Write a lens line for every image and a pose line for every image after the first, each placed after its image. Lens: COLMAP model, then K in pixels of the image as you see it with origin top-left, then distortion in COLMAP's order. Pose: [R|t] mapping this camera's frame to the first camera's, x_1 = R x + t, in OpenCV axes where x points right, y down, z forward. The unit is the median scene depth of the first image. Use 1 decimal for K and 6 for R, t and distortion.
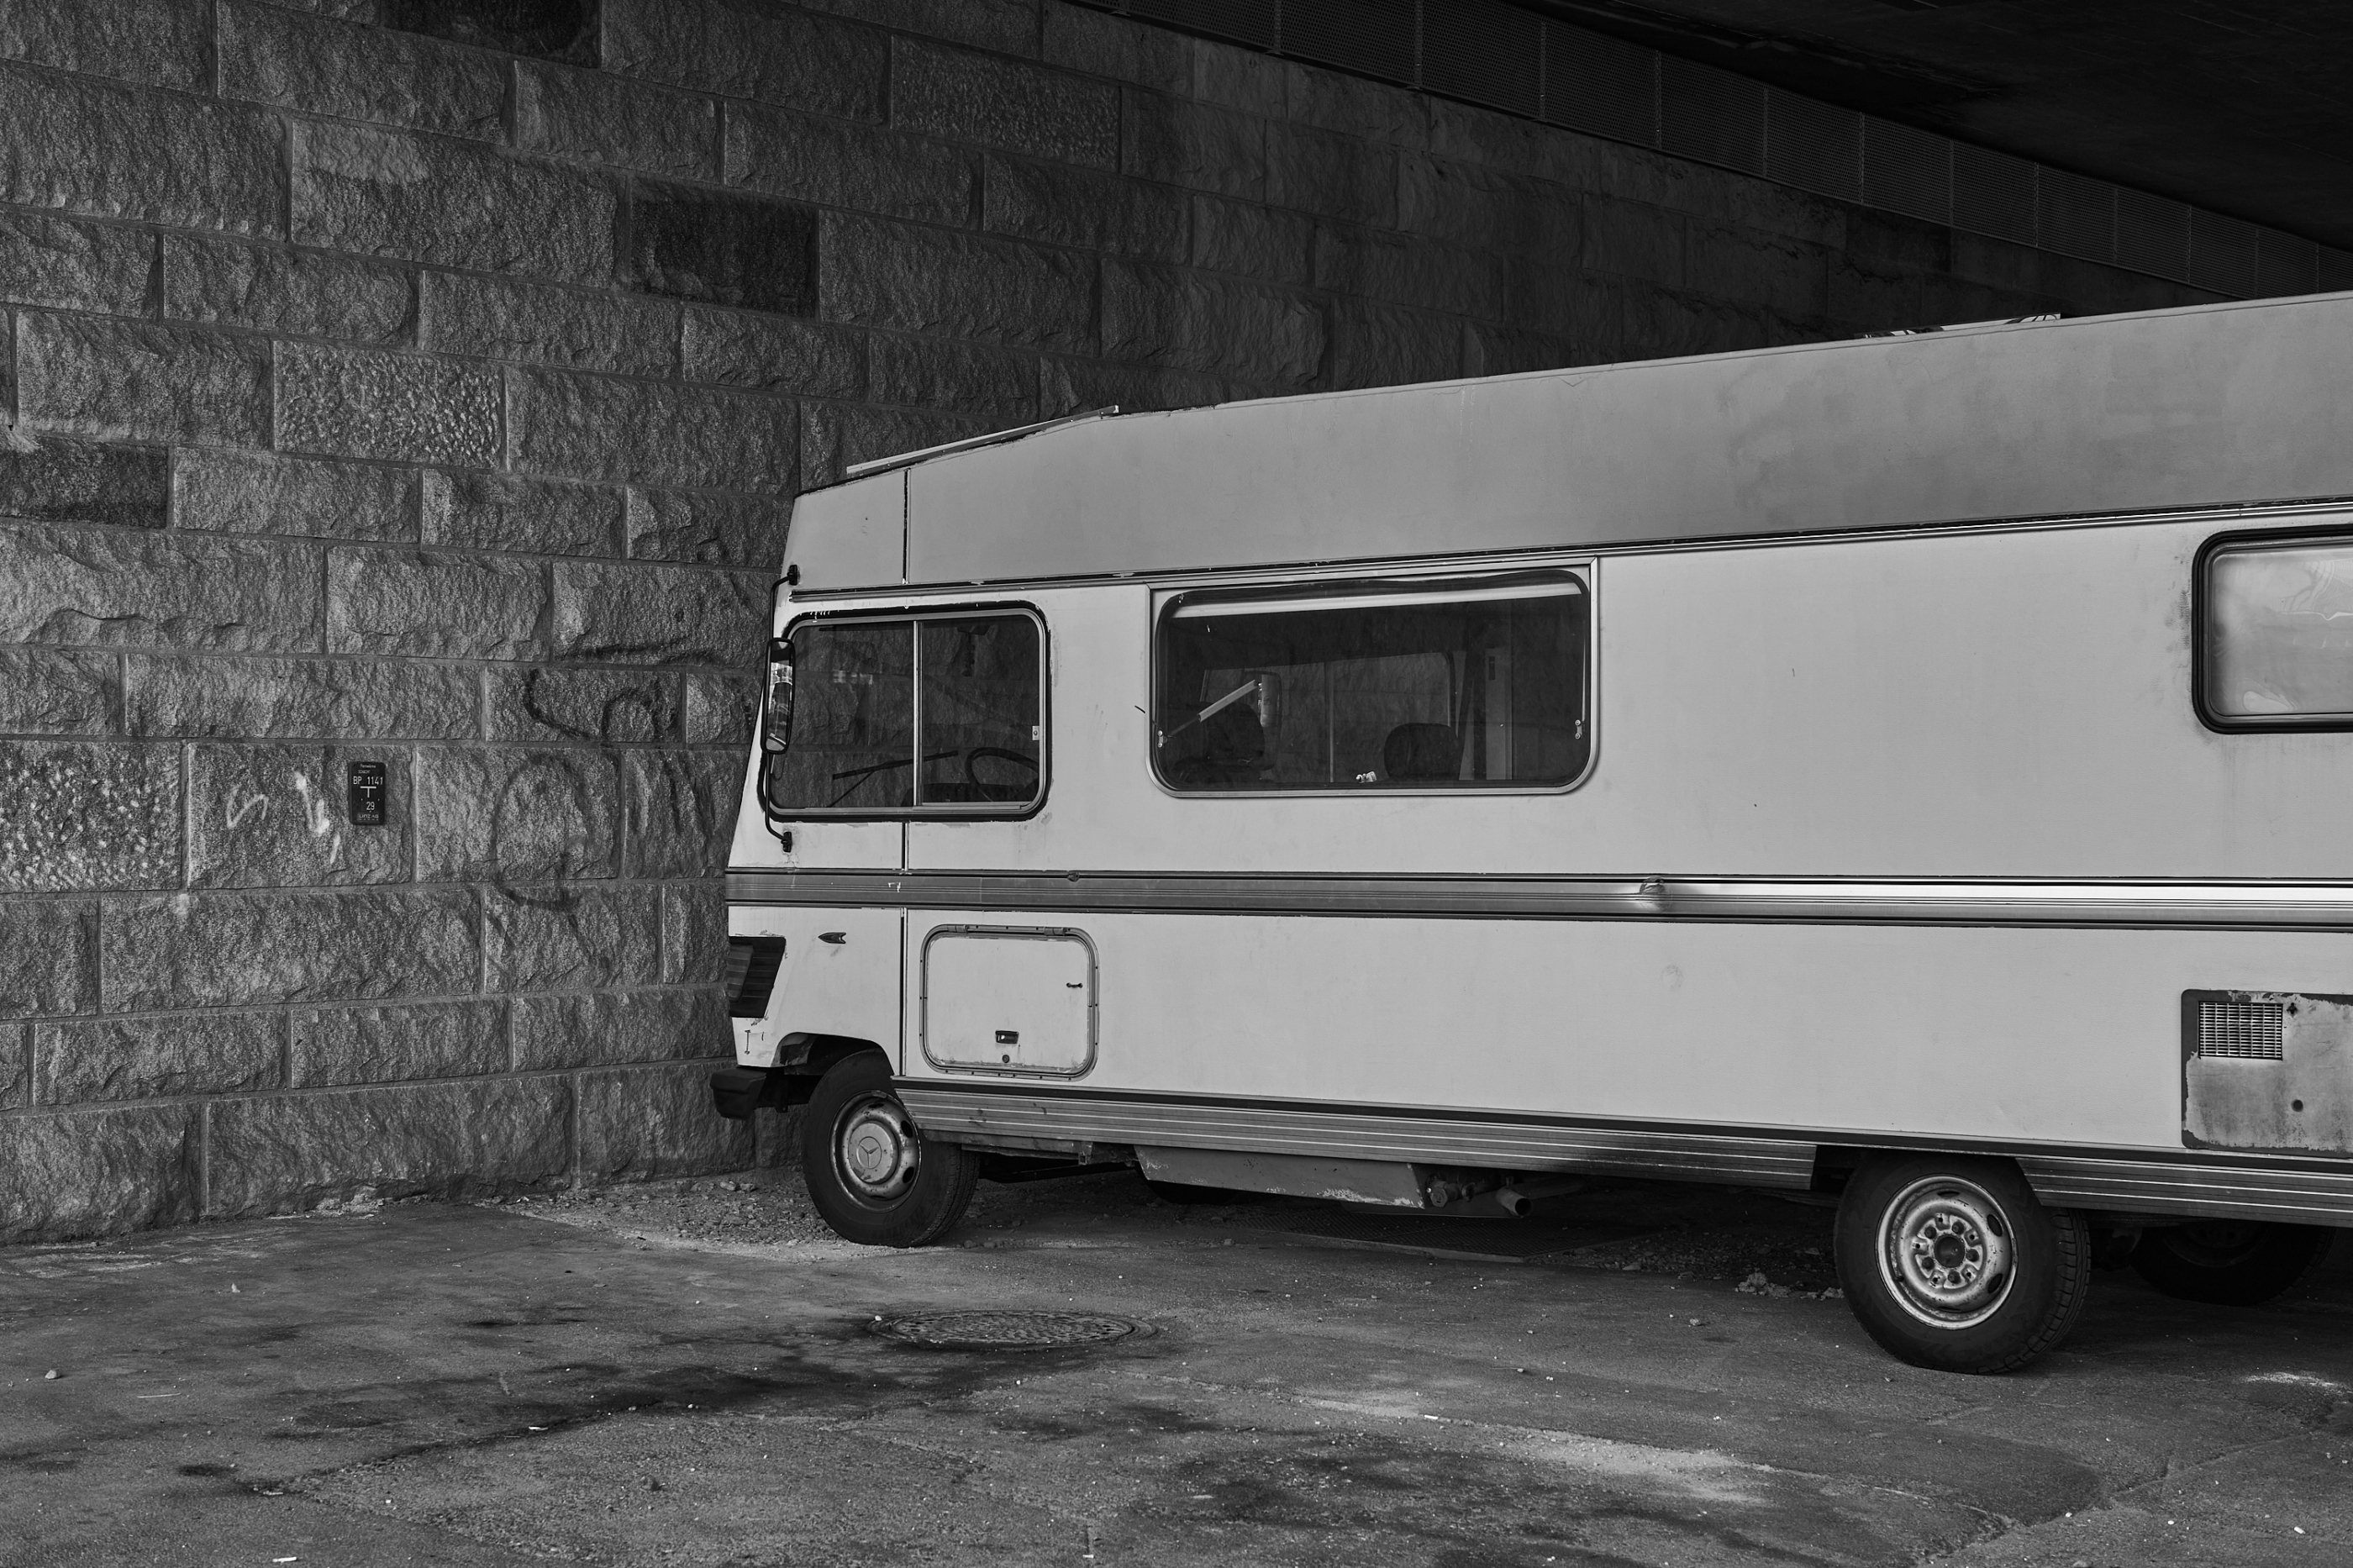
lens RADIAL K [[3904.3, 0, 1189.8], [0, 3904.3, 776.1], [0, 0, 1]] dist [-0.060518, 0.000000]
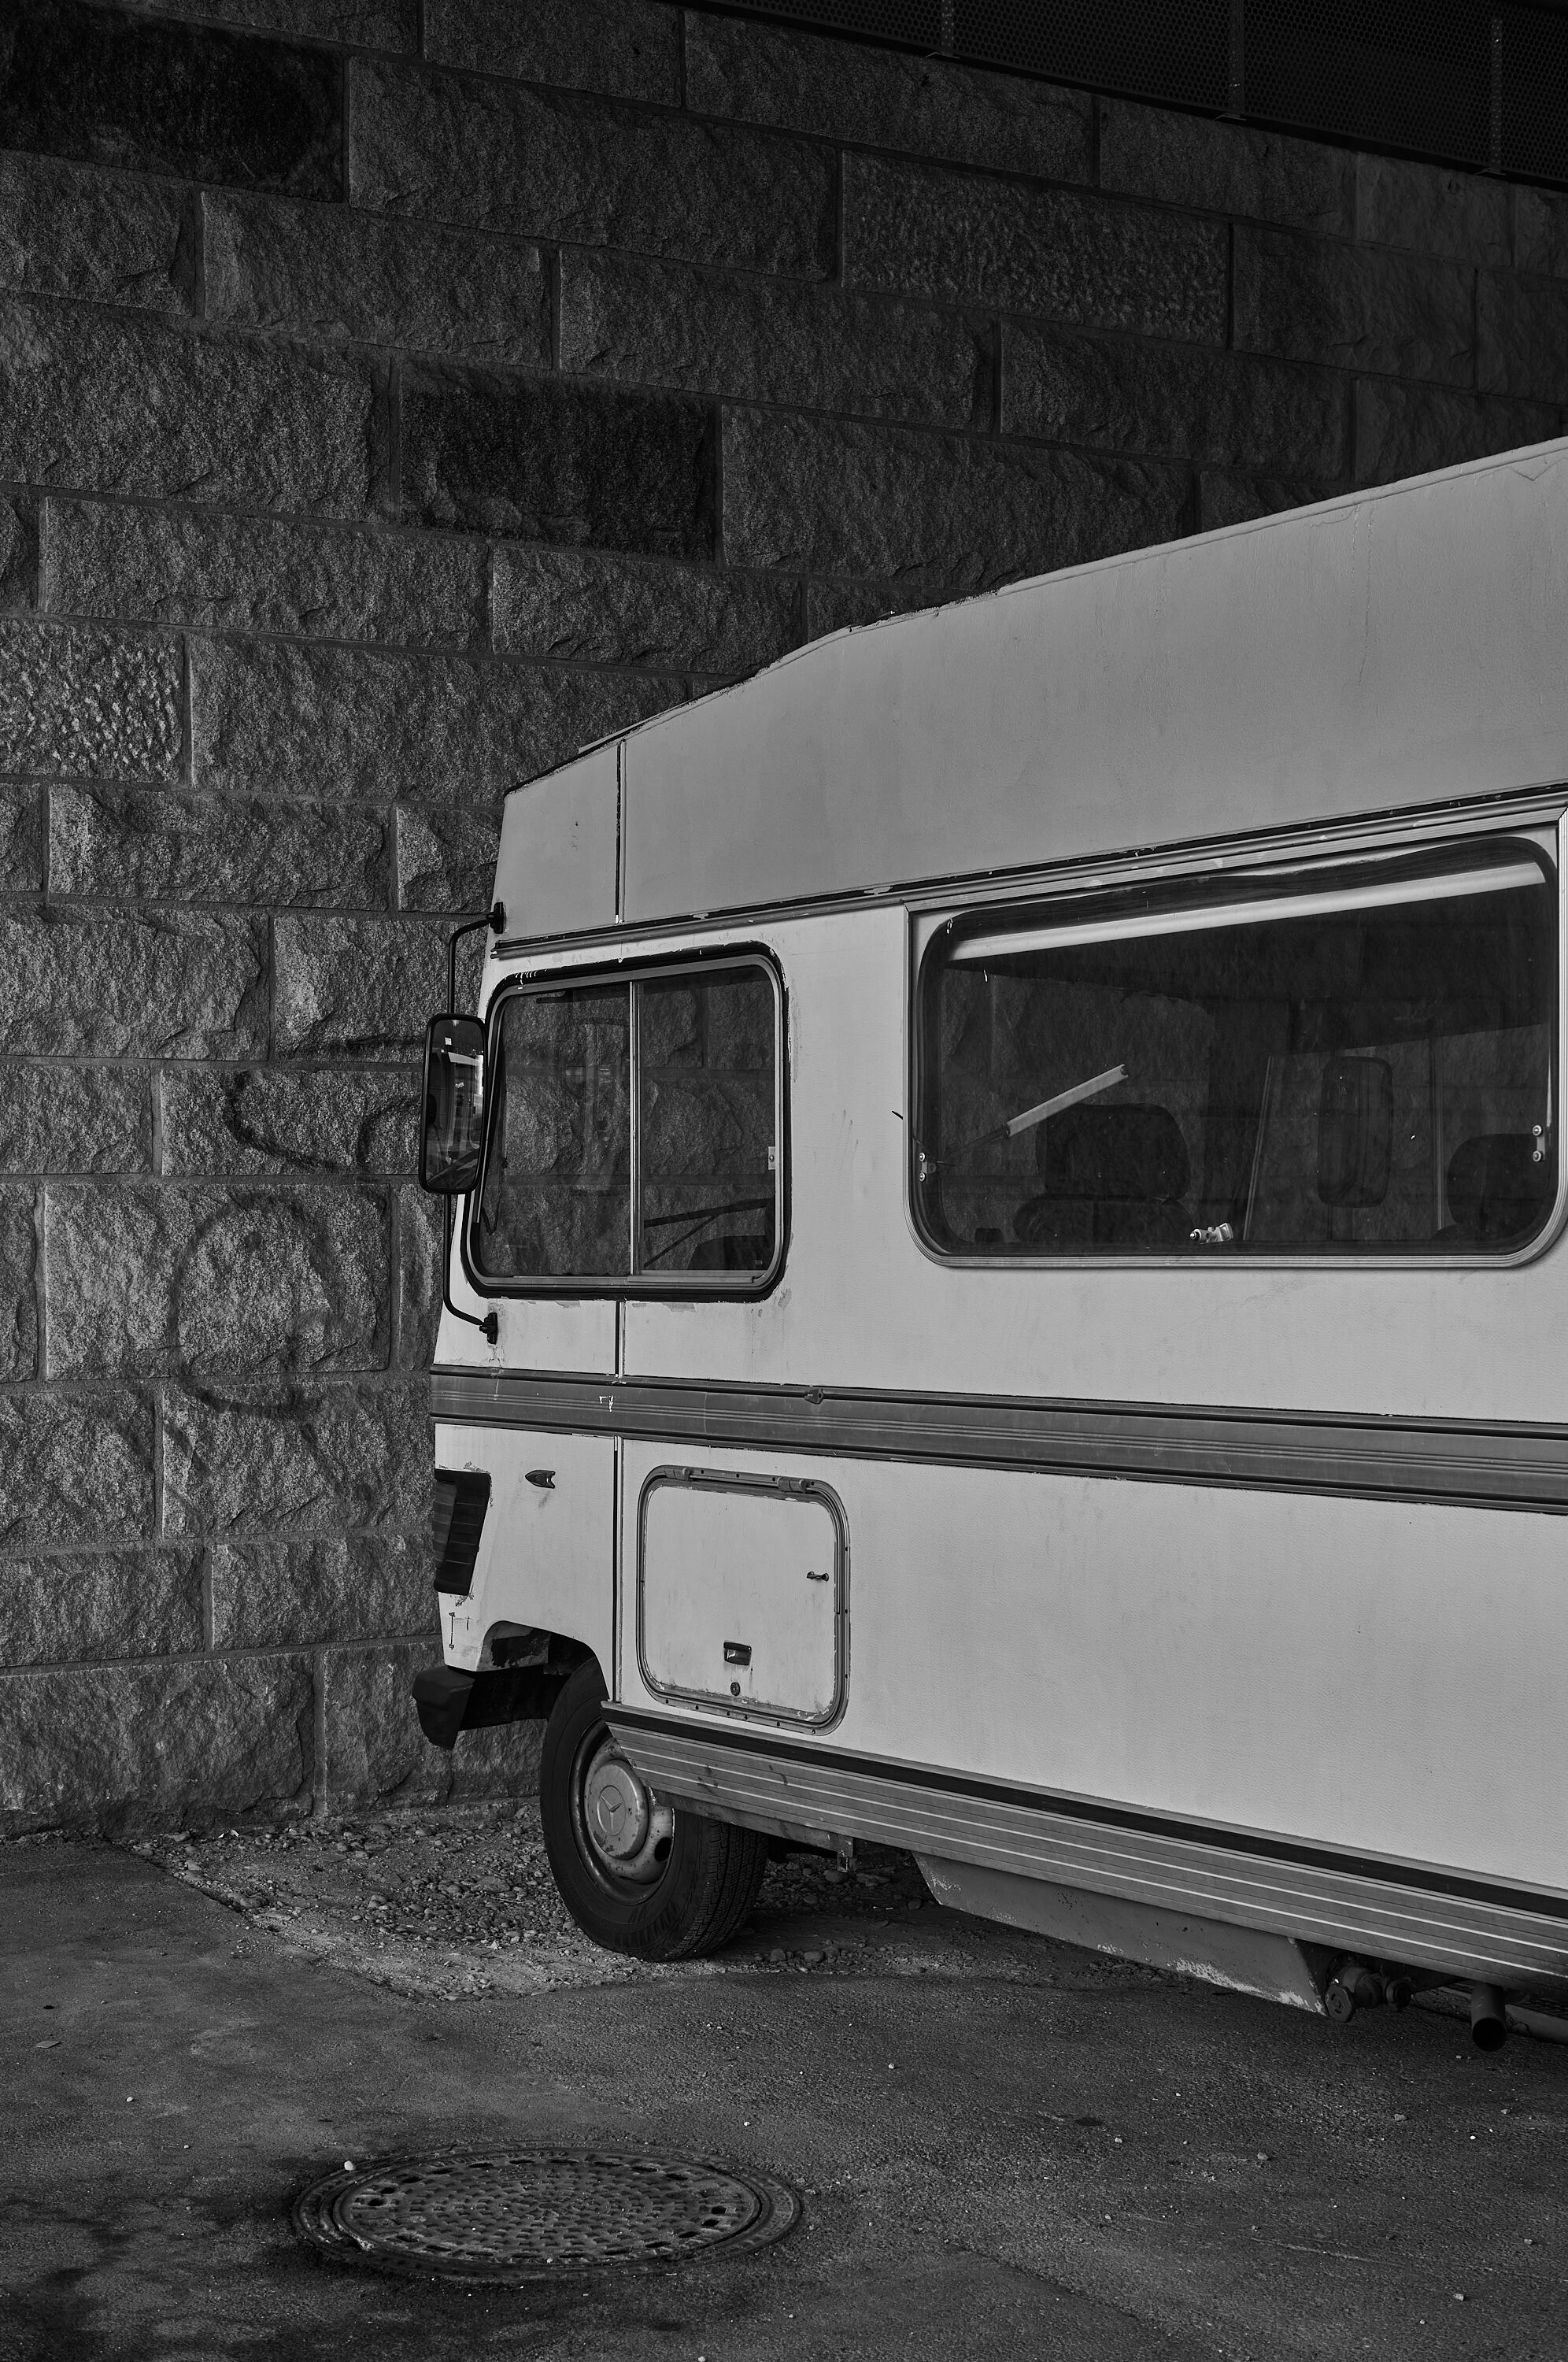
lens RADIAL K [[3706.8, 0, 723.9], [0, 3706.8, 1232.9], [0, 0, 1]] dist [0.003910, 0.000000]
pose [[0.950485, -0.004529, -0.310738, 0.120684], [0.008221, 0.999910, 0.010572, -0.005002], [0.310662, -0.012603, 0.950437, 0.404555]]
